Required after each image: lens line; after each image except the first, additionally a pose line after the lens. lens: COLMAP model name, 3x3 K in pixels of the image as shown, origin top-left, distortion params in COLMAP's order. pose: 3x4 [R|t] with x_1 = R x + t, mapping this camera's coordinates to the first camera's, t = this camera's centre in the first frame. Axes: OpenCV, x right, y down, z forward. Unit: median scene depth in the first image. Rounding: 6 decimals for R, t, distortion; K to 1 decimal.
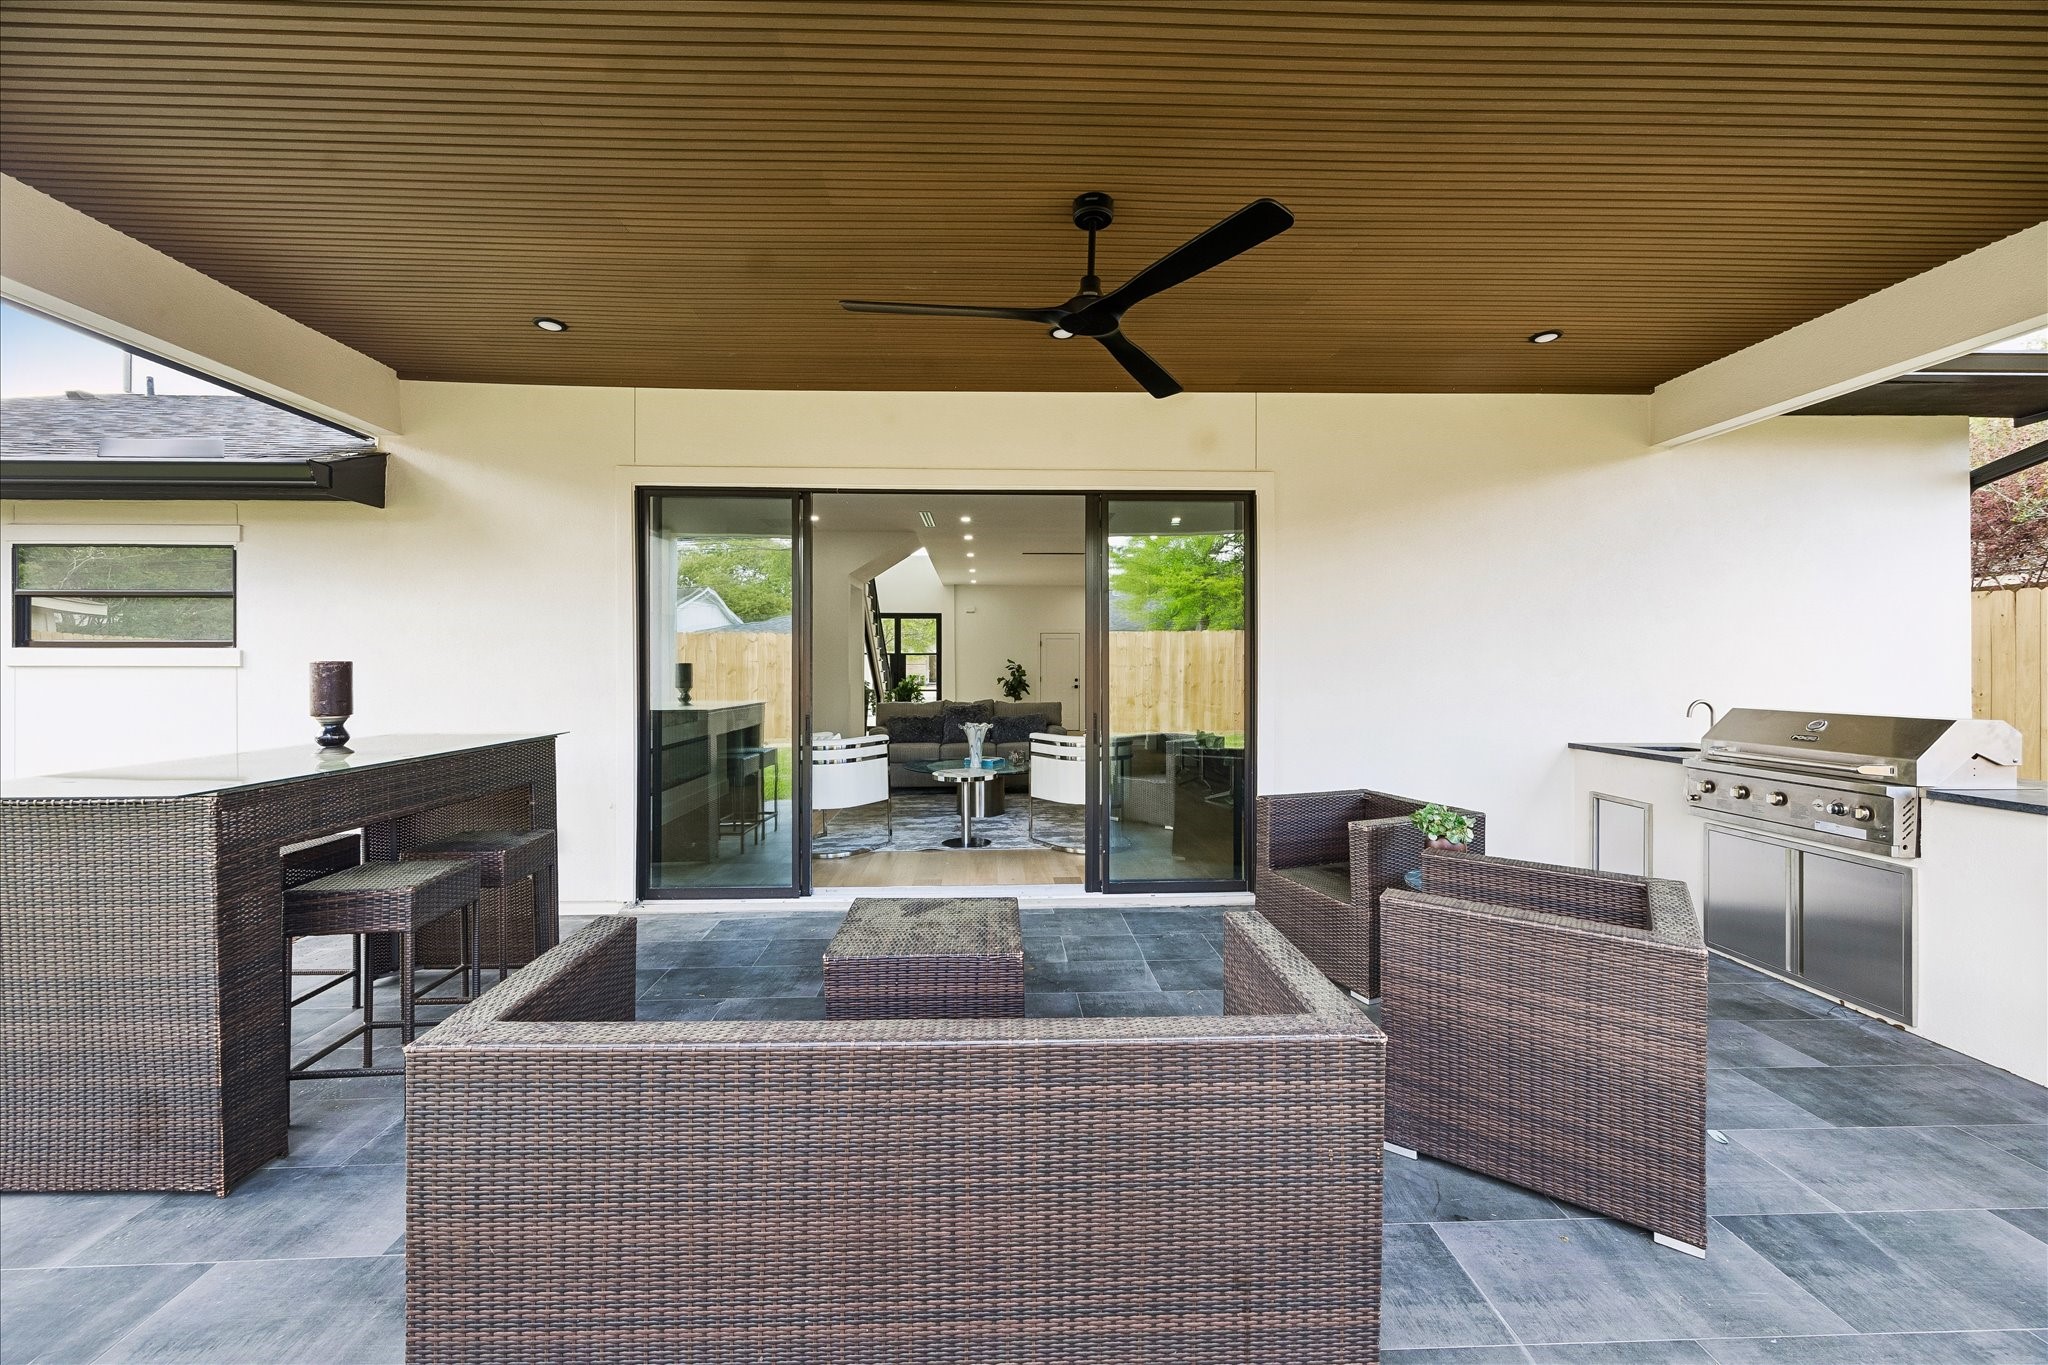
lens RADIAL K [[815.9, 0, 1034.9], [0, 815.9, 670.9], [0, 0, 1]] dist [0.000198, 0.000127]
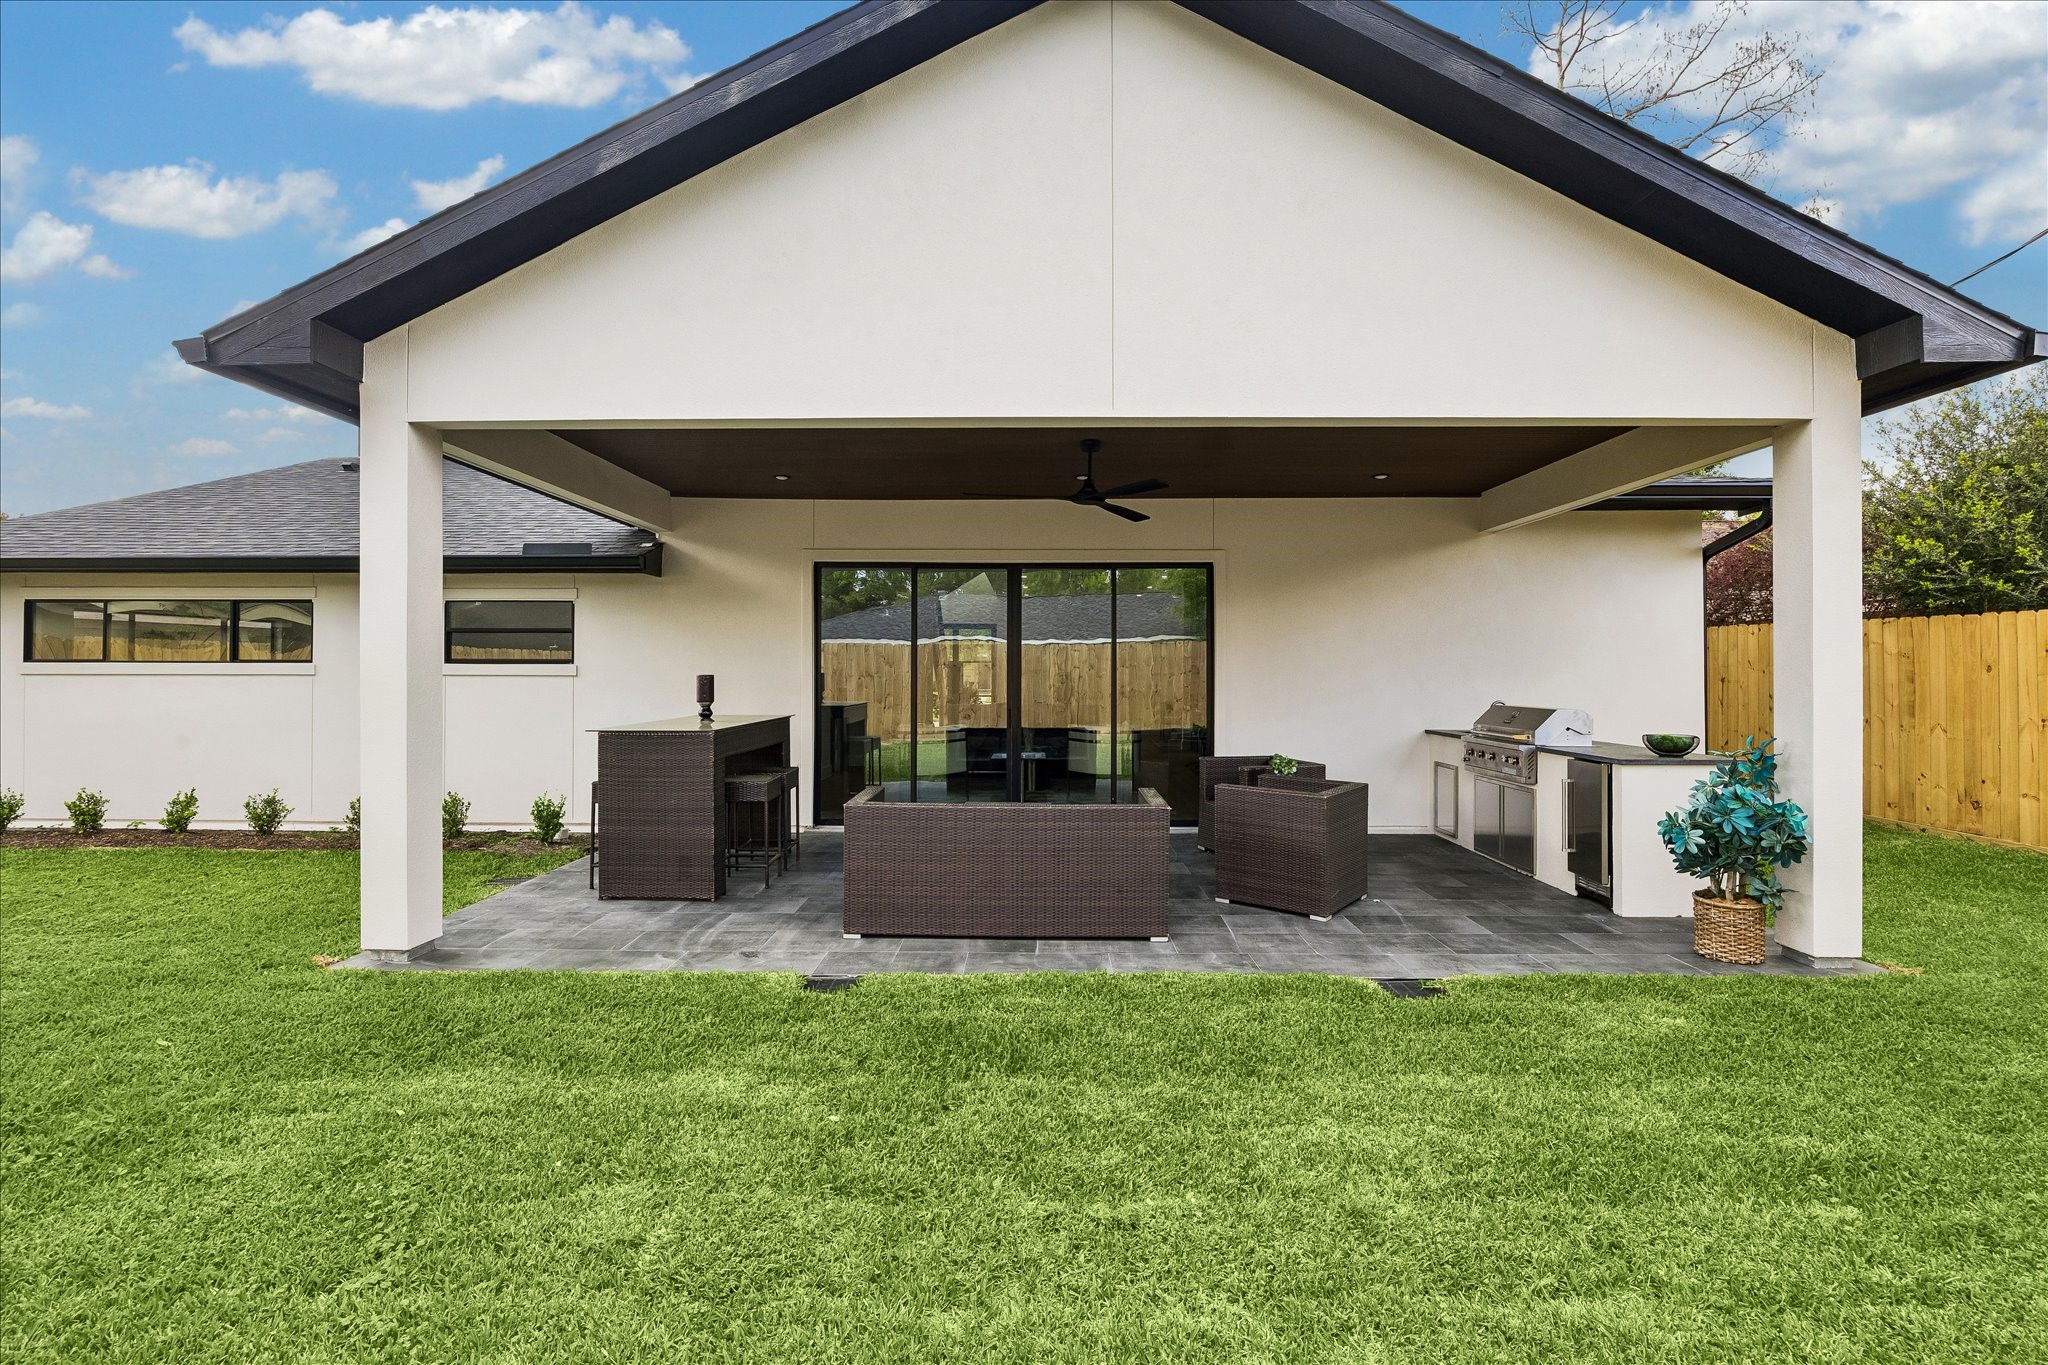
lens RADIAL K [[815.9, 0, 1034.9], [0, 815.9, 670.9], [0, 0, 1]] dist [0.000198, 0.000127]
pose [[0.998097, 0.003090, -0.061582, 0.034279], [-0.003595, 0.999961, -0.008098, -0.004636], [0.061555, 0.008304, 0.998069, -0.558536]]
